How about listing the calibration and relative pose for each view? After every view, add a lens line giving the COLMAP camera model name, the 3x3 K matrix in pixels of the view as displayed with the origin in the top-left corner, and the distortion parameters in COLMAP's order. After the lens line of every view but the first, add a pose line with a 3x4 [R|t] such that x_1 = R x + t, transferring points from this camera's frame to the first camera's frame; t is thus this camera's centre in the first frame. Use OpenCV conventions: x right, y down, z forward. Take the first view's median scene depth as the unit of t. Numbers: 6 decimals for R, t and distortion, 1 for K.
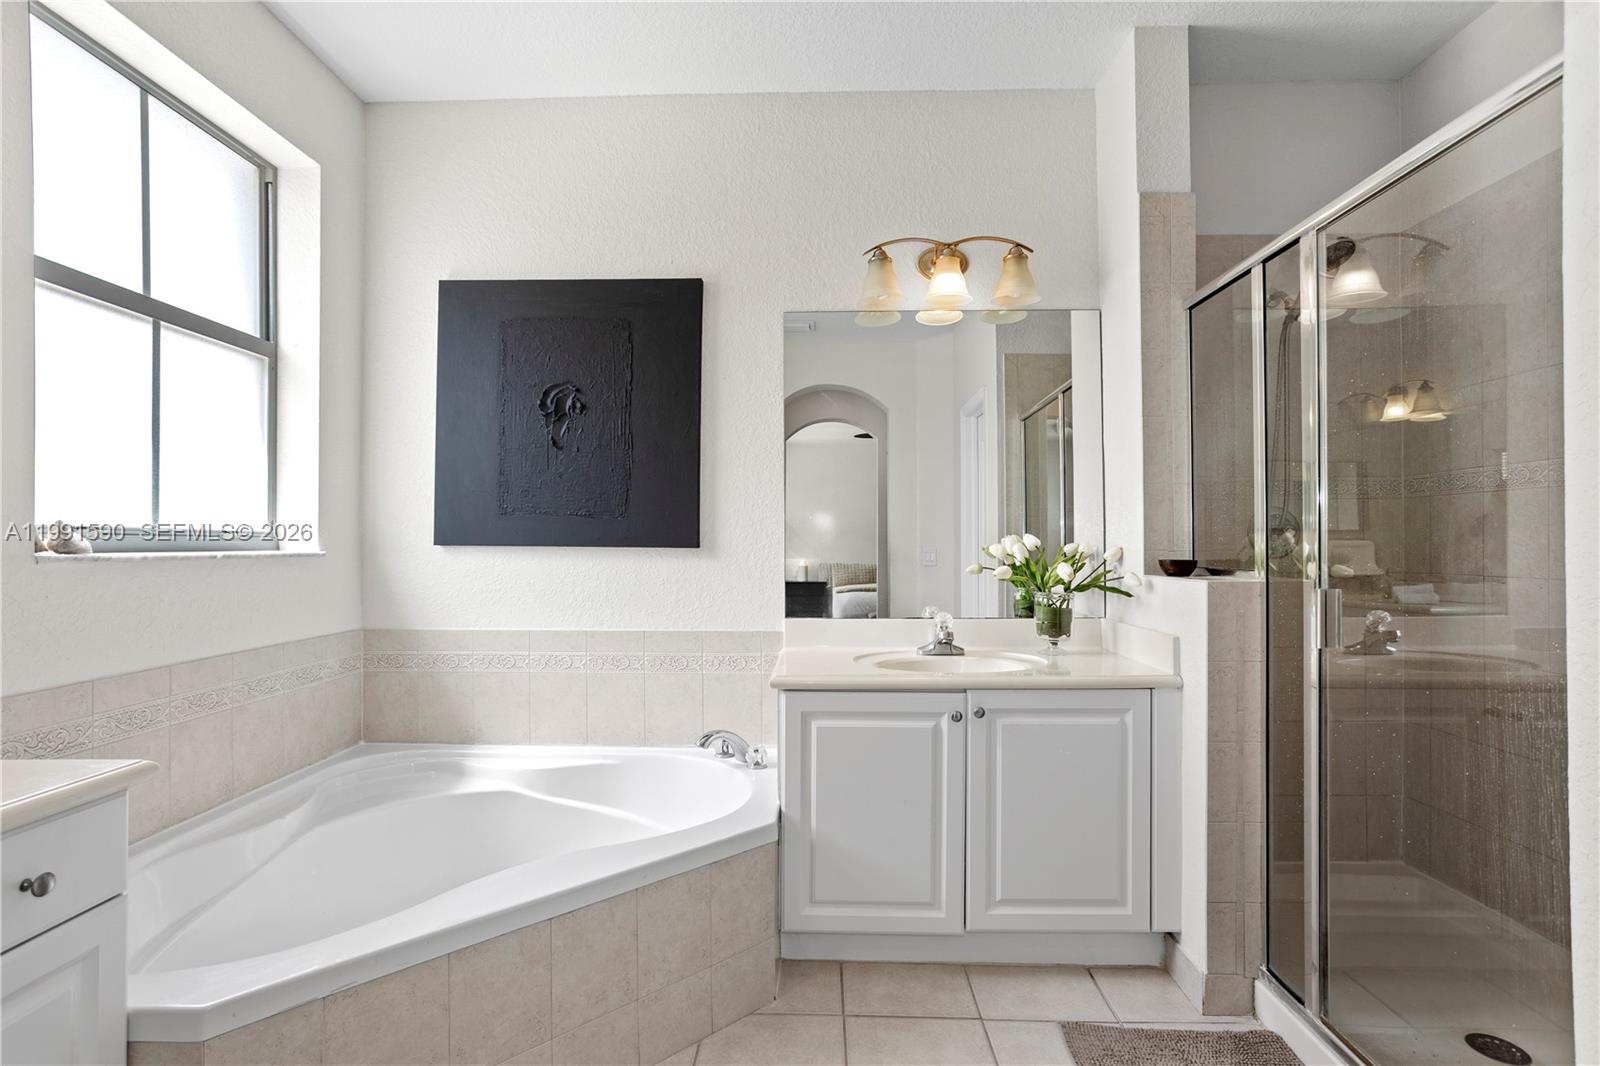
lens RADIAL K [[787.5, 0, 801.0], [0, 787.5, 546.6], [0, 0, 1]] dist [-0.055081, 0.038848]
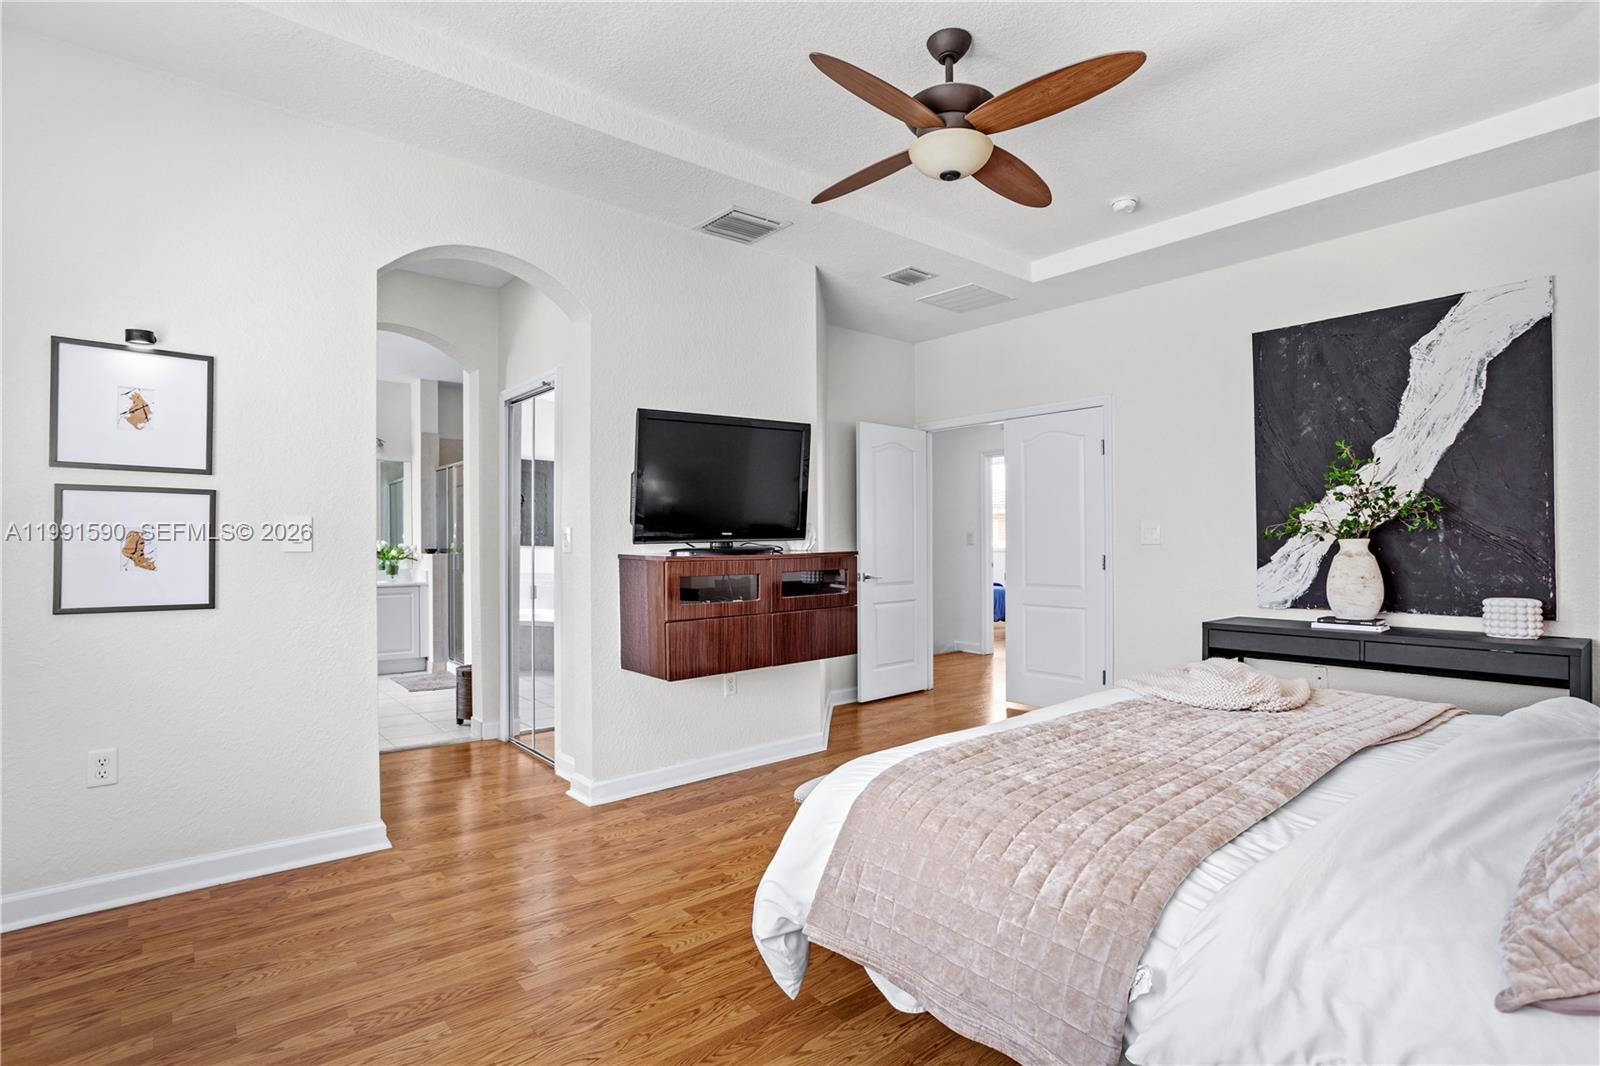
lens RADIAL K [[803.8, 0, 796.9], [0, 803.8, 545.1], [0, 0, 1]] dist [-0.069943, 0.044376]
pose [[0.754485, -0.001550, 0.656316, -0.521928], [0.002500, 0.999997, -0.000513, 0.006243], [-0.656313, 0.002028, 0.754486, -2.423363]]
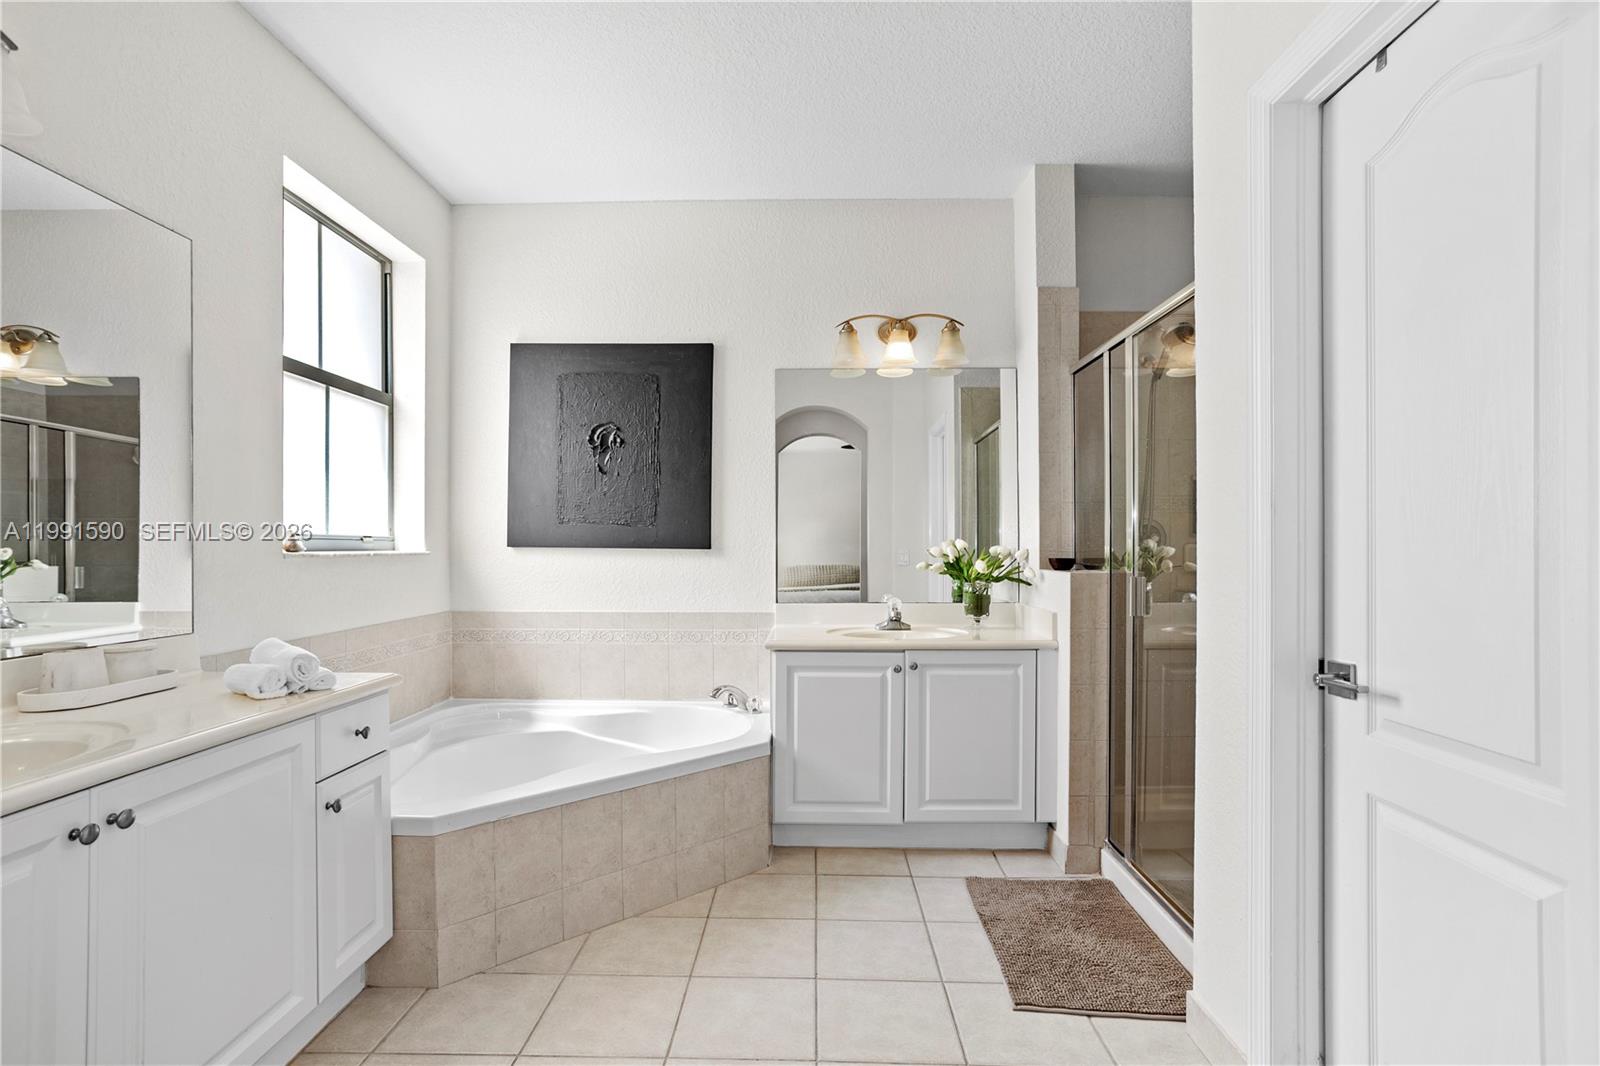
lens RADIAL K [[787.5, 0, 801.0], [0, 787.5, 546.6], [0, 0, 1]] dist [-0.055081, 0.038848]
pose [[0.999953, 0.001371, 0.009613, 0.010057], [-0.001338, 0.999993, -0.003522, 0.001930], [-0.009618, 0.003509, 0.999948, -0.358499]]
